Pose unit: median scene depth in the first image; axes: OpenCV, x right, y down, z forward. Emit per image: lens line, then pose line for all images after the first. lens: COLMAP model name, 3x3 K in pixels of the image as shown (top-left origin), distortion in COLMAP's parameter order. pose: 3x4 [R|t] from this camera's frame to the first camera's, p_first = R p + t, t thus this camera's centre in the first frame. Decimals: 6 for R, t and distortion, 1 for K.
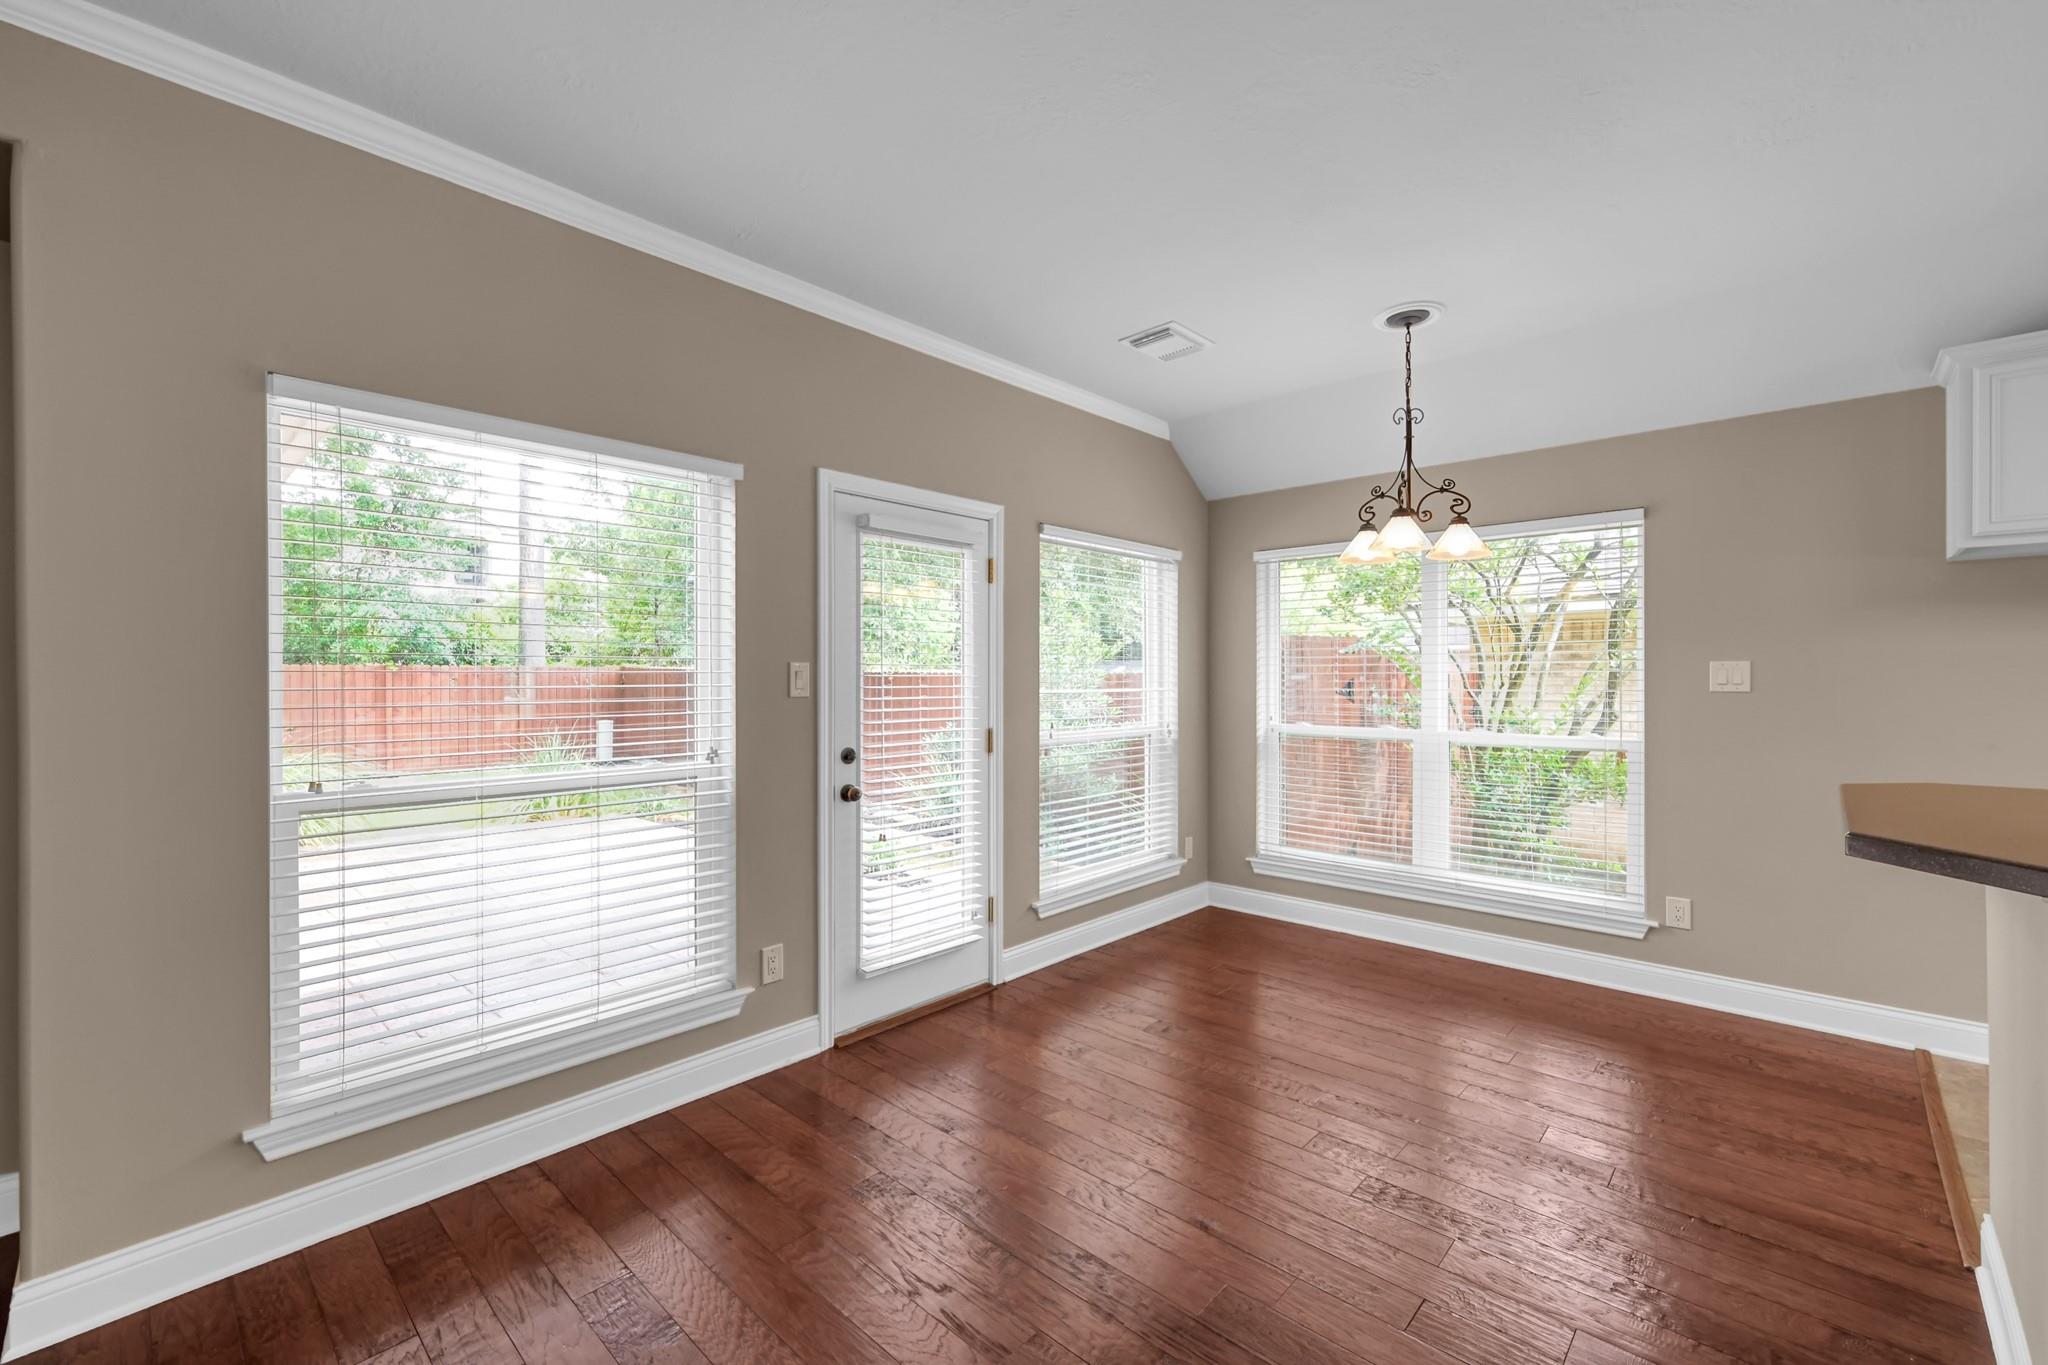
lens RADIAL K [[849.8, 0, 1019.8], [0, 849.8, 680.6], [0, 0, 1]] dist [-0.002248, -0.000077]
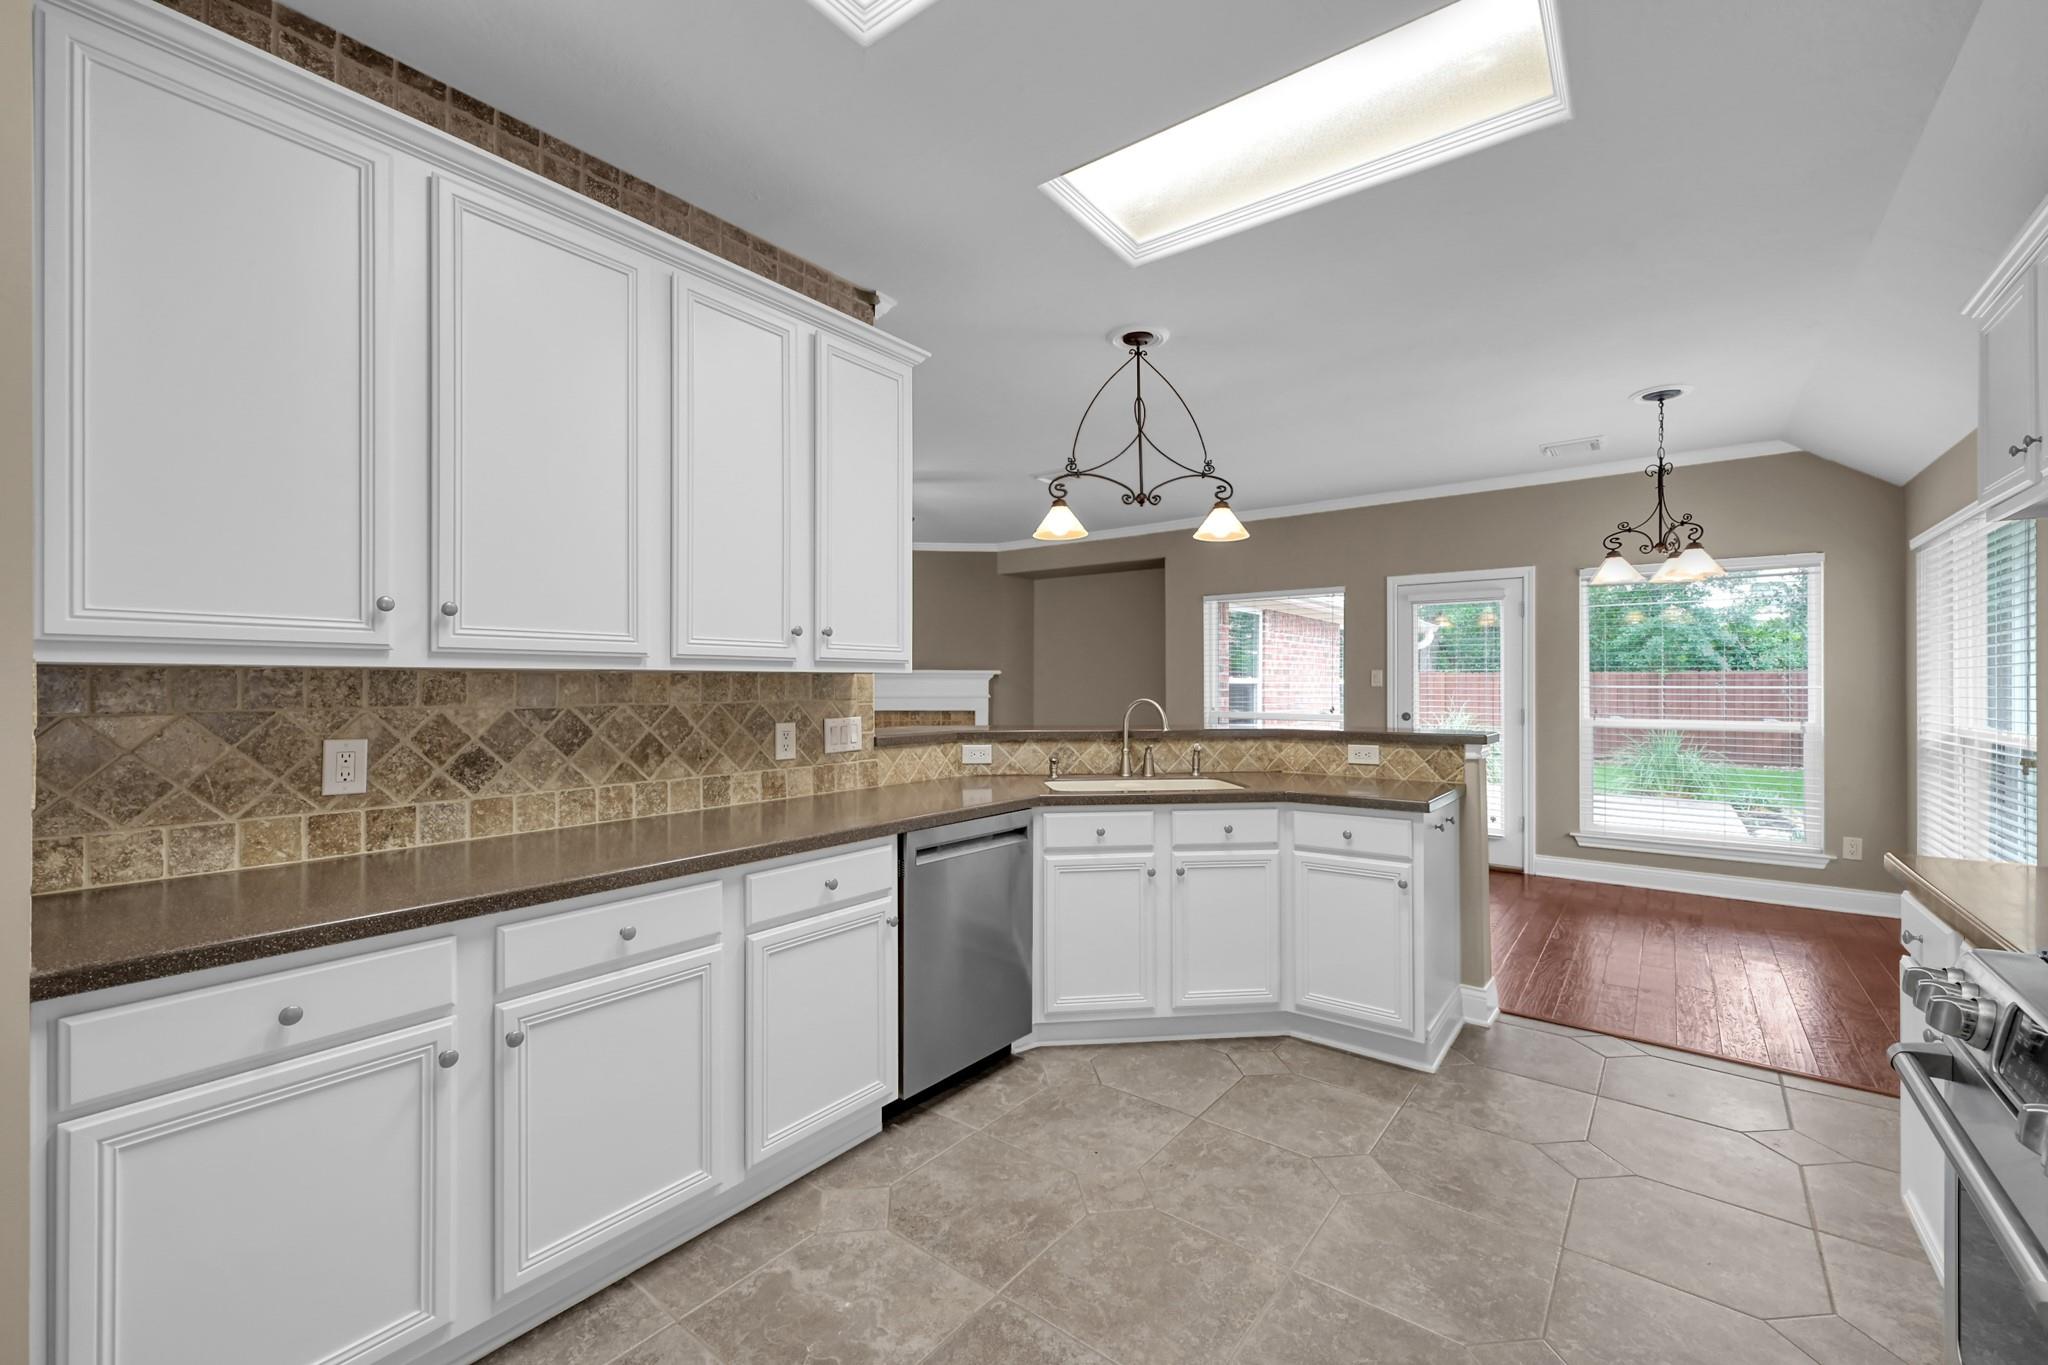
lens RADIAL K [[833.6, 0, 1019.5], [0, 833.6, 679.0], [0, 0, 1]] dist [-0.001650, -0.000305]
pose [[0.088220, -0.006248, -0.996081, 1.464401], [-0.006733, 0.999954, -0.006869, 0.016976], [0.996078, 0.007313, 0.088173, -0.066701]]
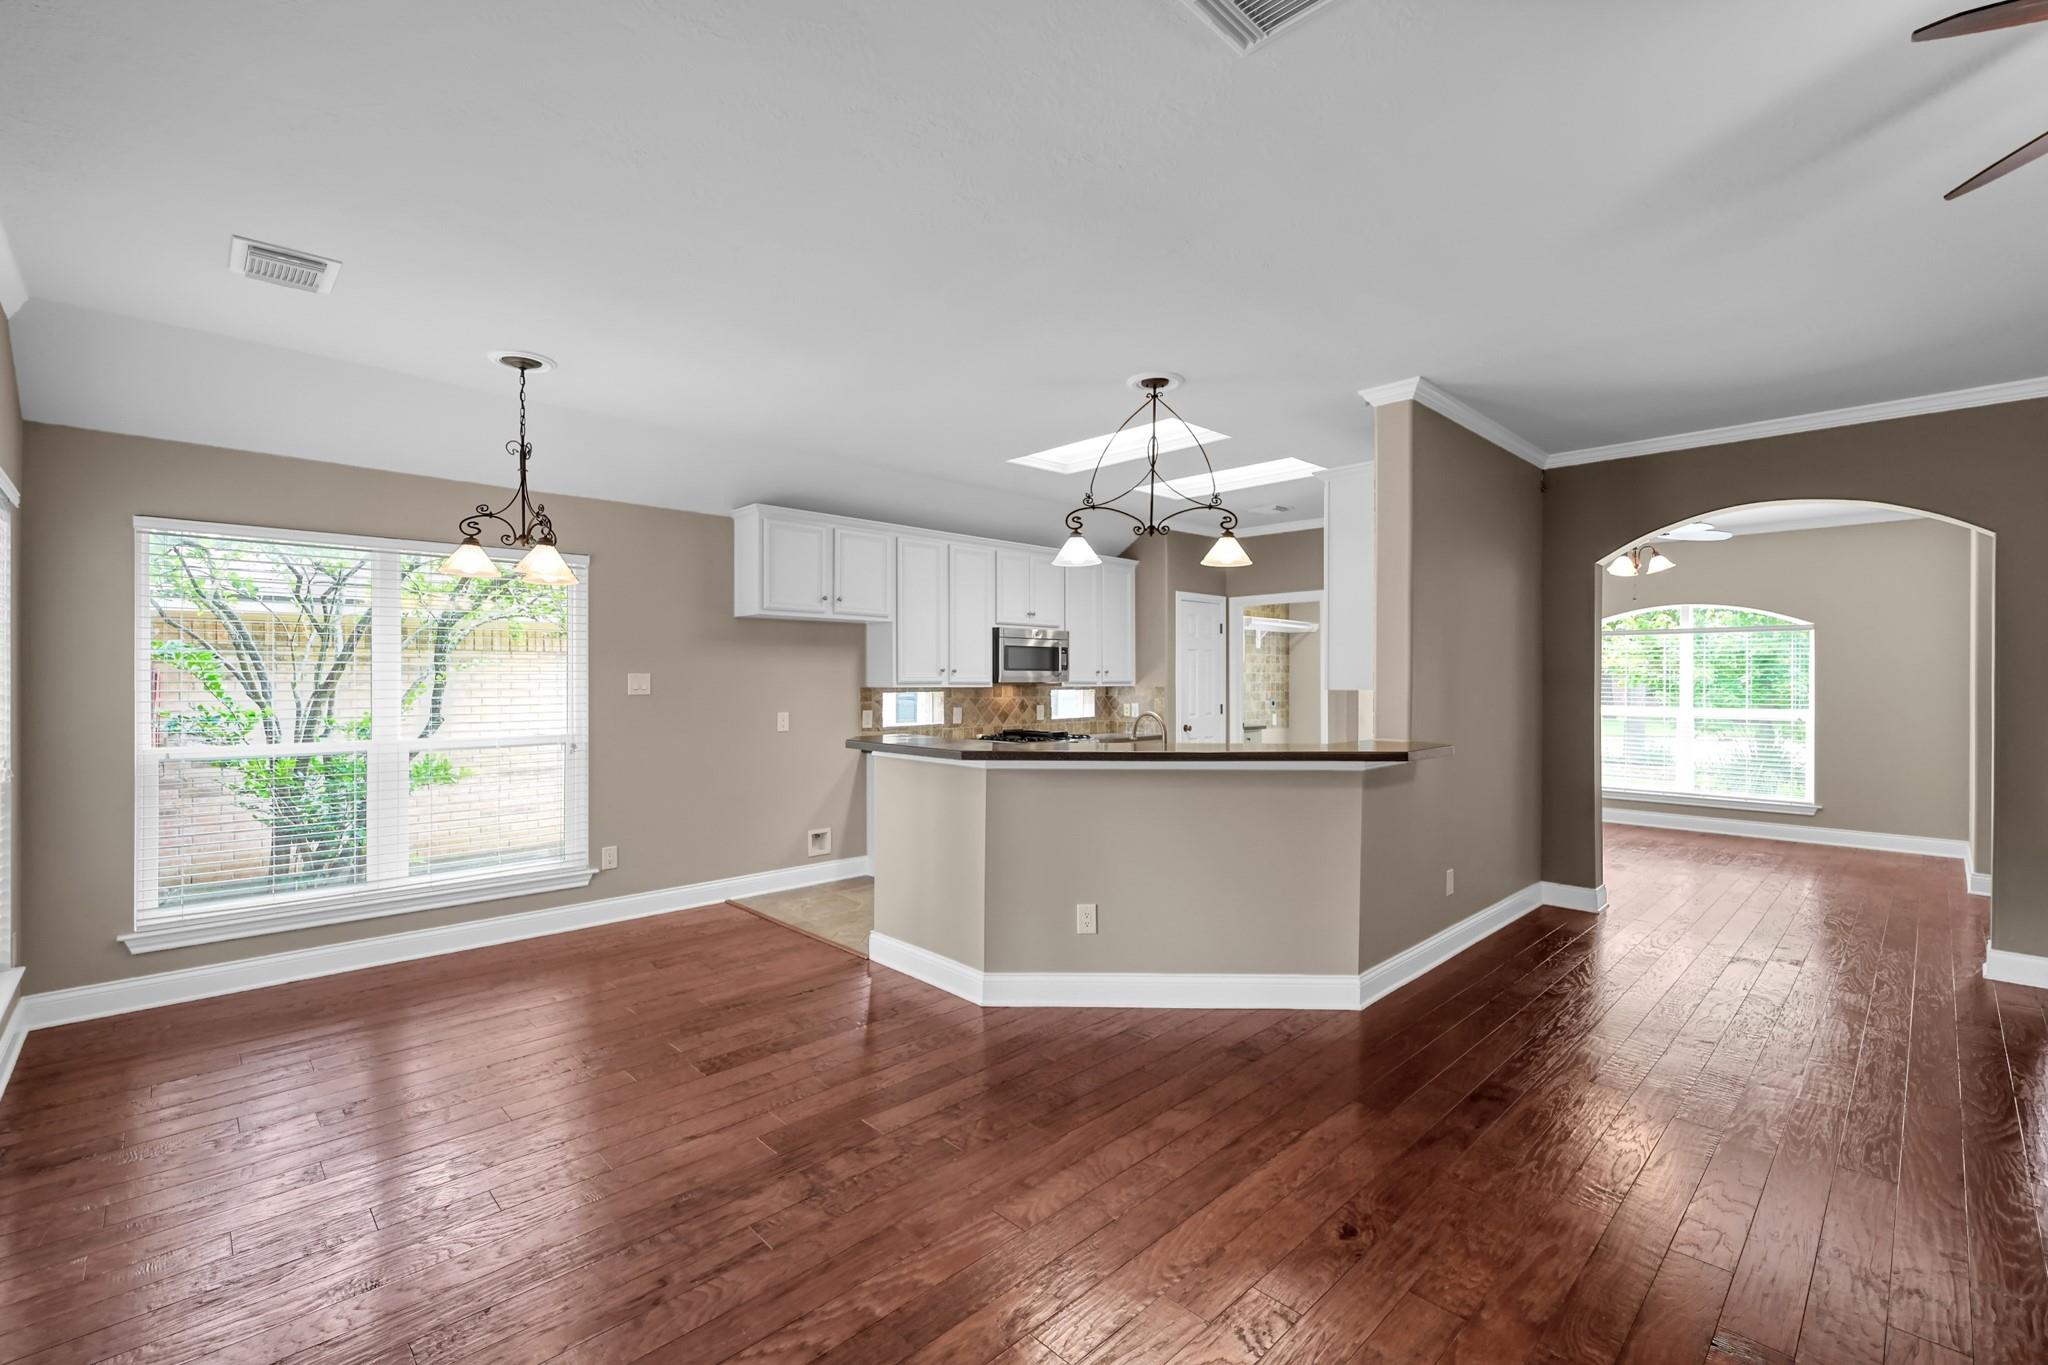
lens RADIAL K [[886.9, 0, 1028.6], [0, 886.9, 682.5], [0, 0, 1]] dist [-0.003400, -0.000886]
pose [[0.042663, -0.004046, 0.999081, -0.605287], [0.003062, 0.999988, 0.003919, -0.010765], [-0.999085, 0.002892, 0.042675, 0.264554]]
